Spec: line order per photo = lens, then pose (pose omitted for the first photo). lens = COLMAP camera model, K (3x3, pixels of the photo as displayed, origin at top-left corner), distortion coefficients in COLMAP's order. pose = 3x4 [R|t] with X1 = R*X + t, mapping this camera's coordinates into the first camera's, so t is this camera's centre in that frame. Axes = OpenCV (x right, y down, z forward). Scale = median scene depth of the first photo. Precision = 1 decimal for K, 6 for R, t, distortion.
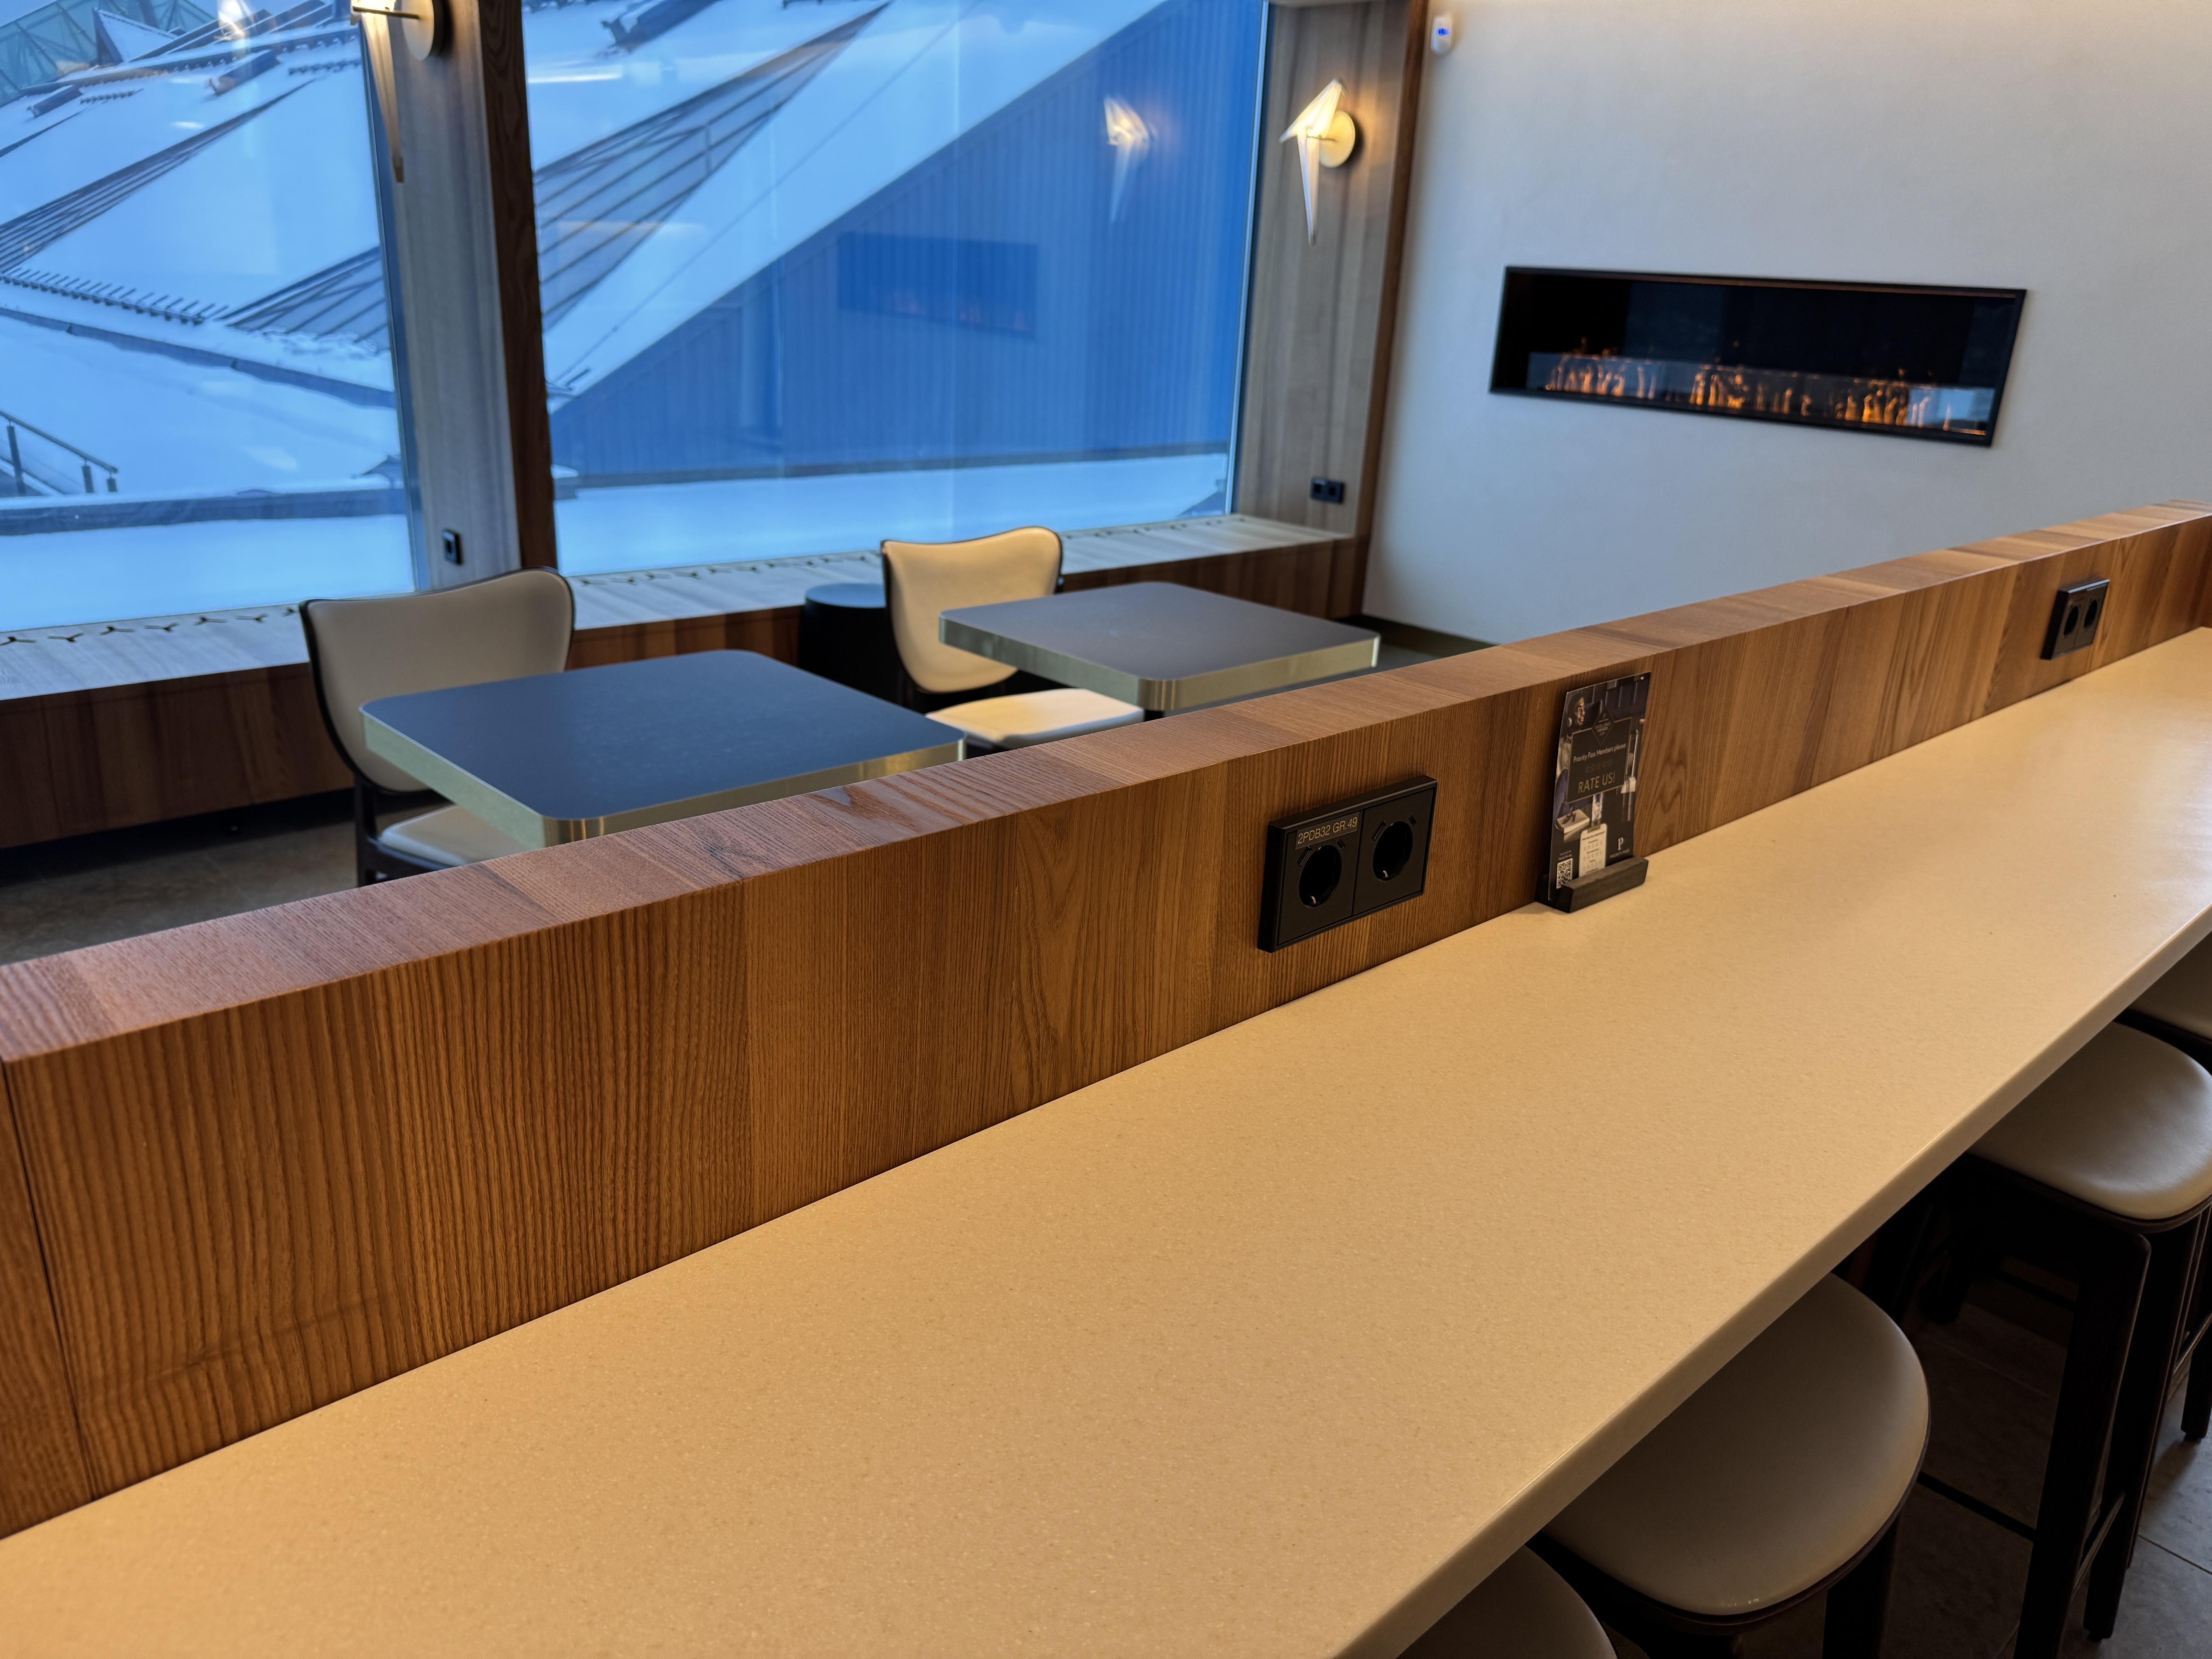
lens RADIAL K [[1570.5, 0, 1104.9], [0, 1570.5, 825.5], [0, 0, 1]] dist [0.001374, -0.000291]
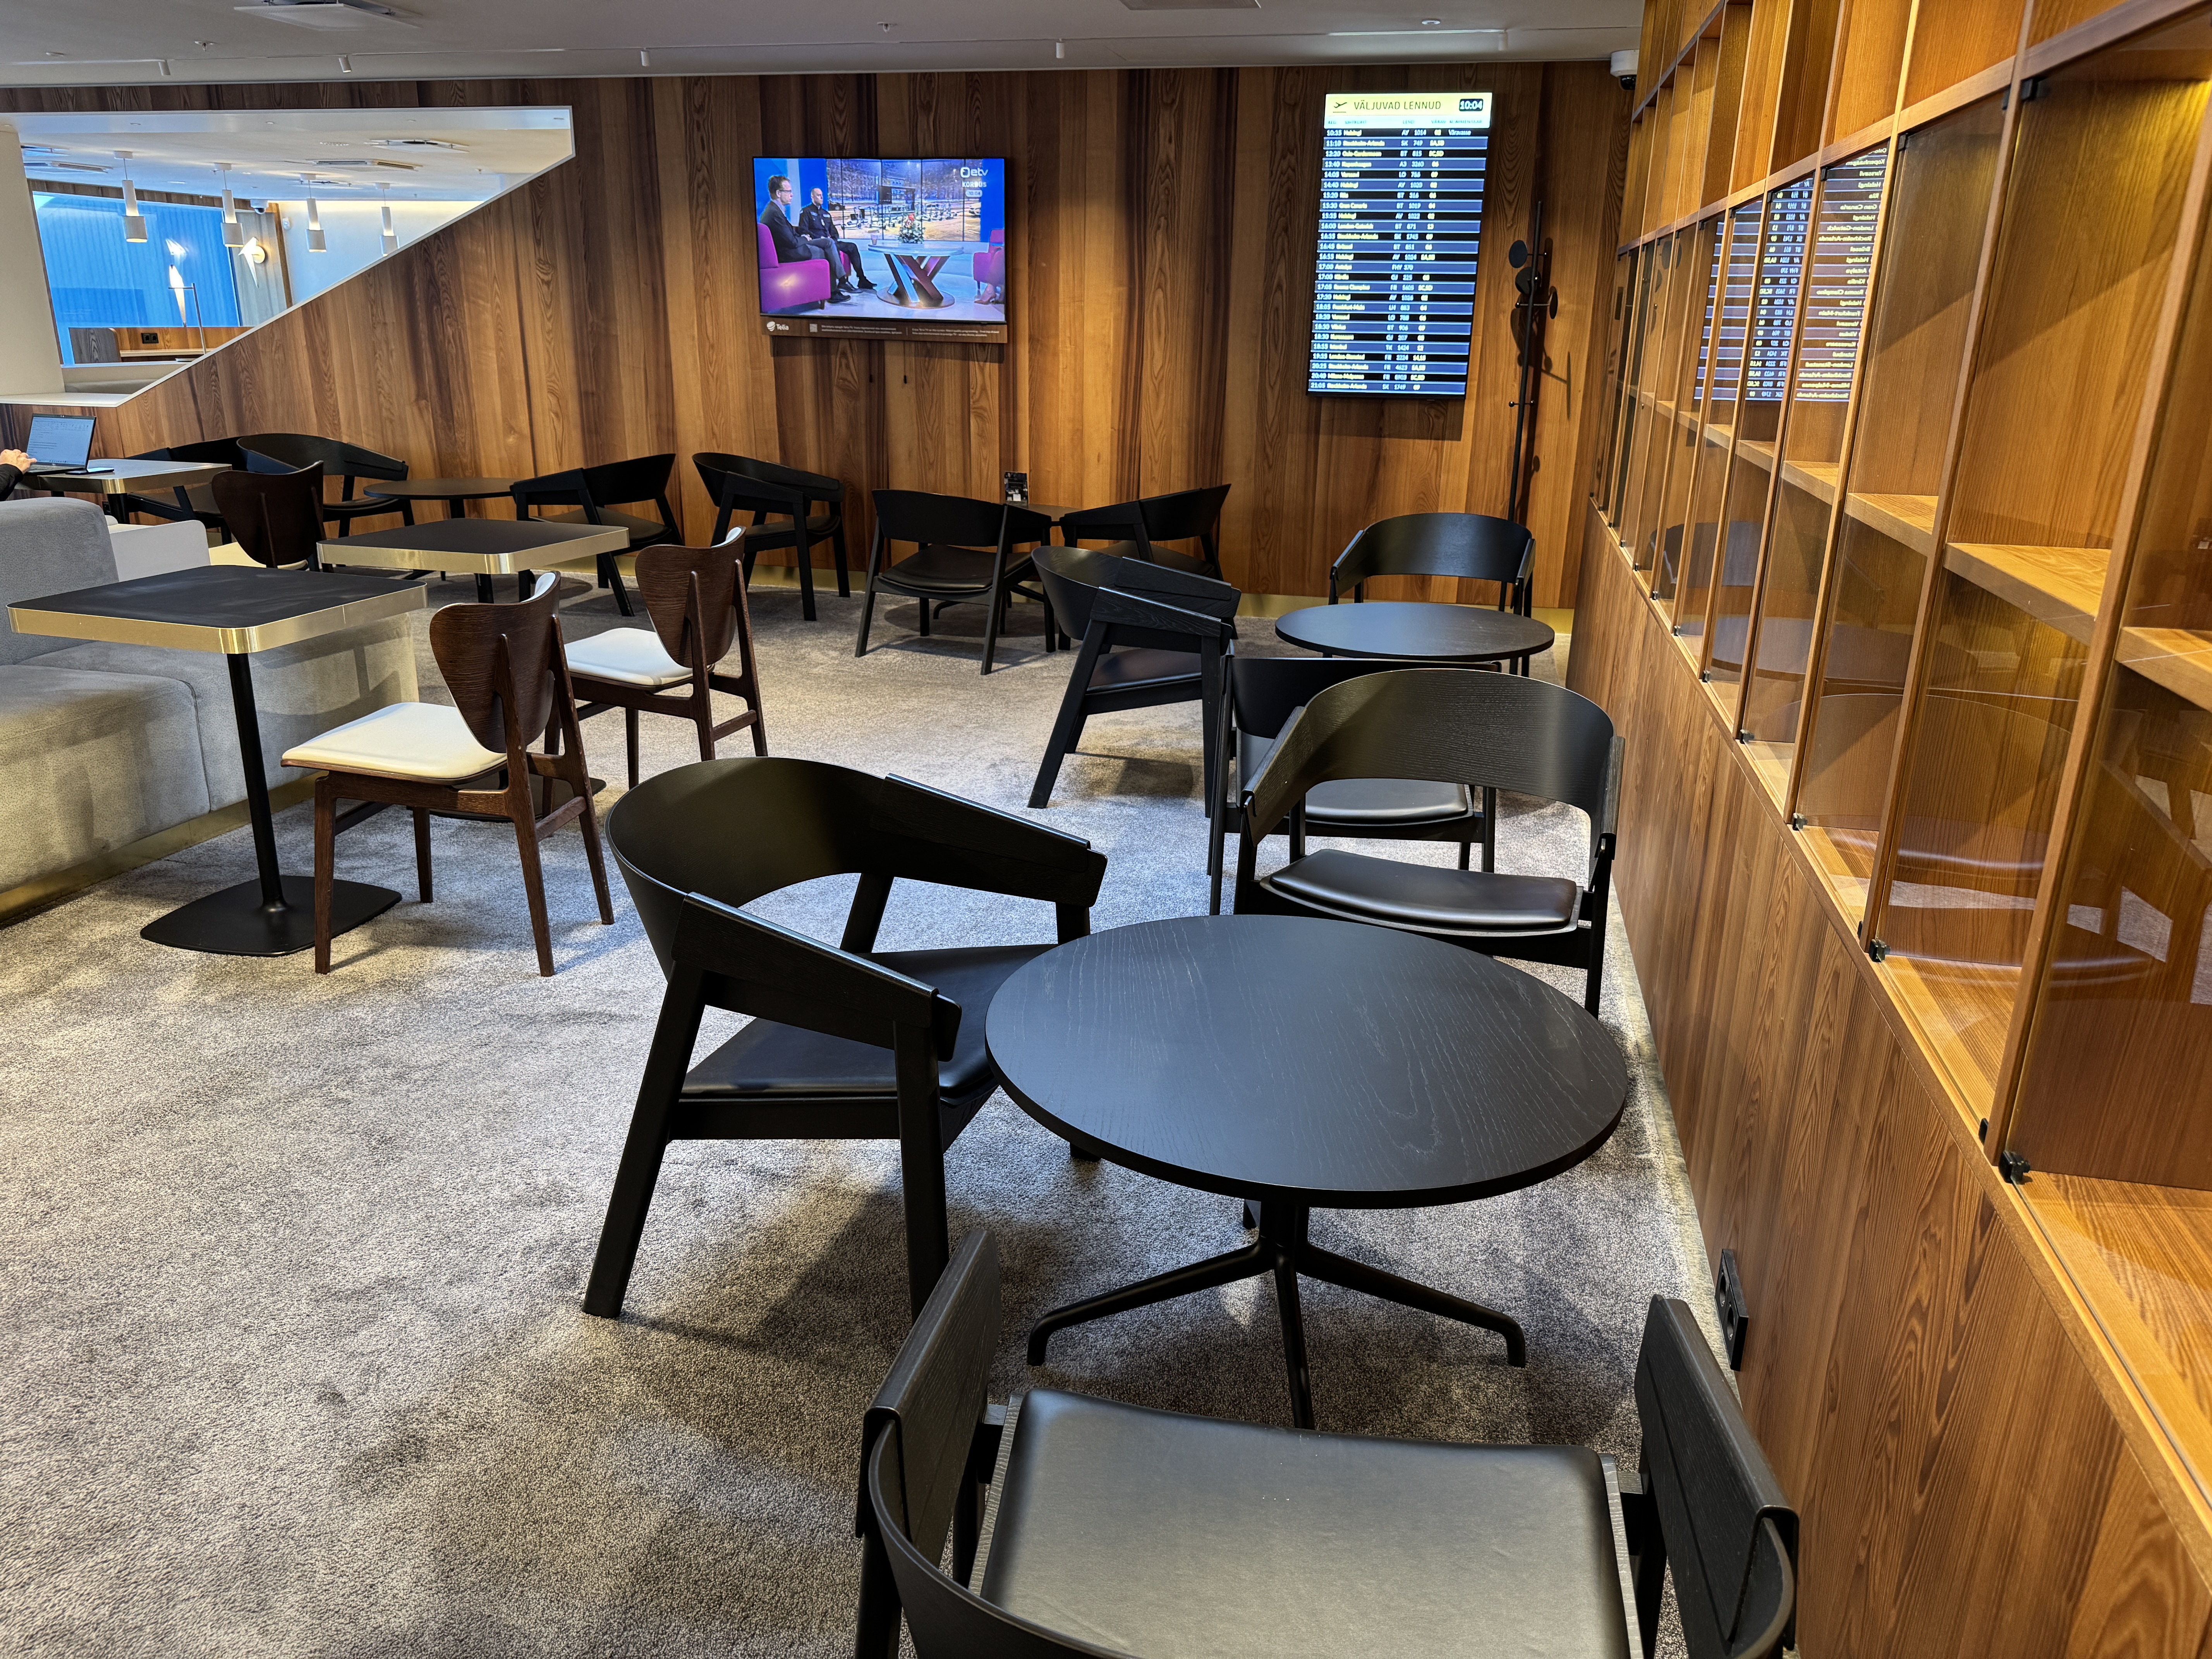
lens RADIAL K [[1570.5, 0, 1104.6], [0, 1570.5, 830.2], [0, 0, 1]] dist [0.001374, -0.000291]
pose [[0.828351, -0.213254, 0.518033, -0.328705], [0.210640, 0.975419, 0.064721, 0.851306], [-0.519101, 0.055506, 0.852909, -2.529781]]
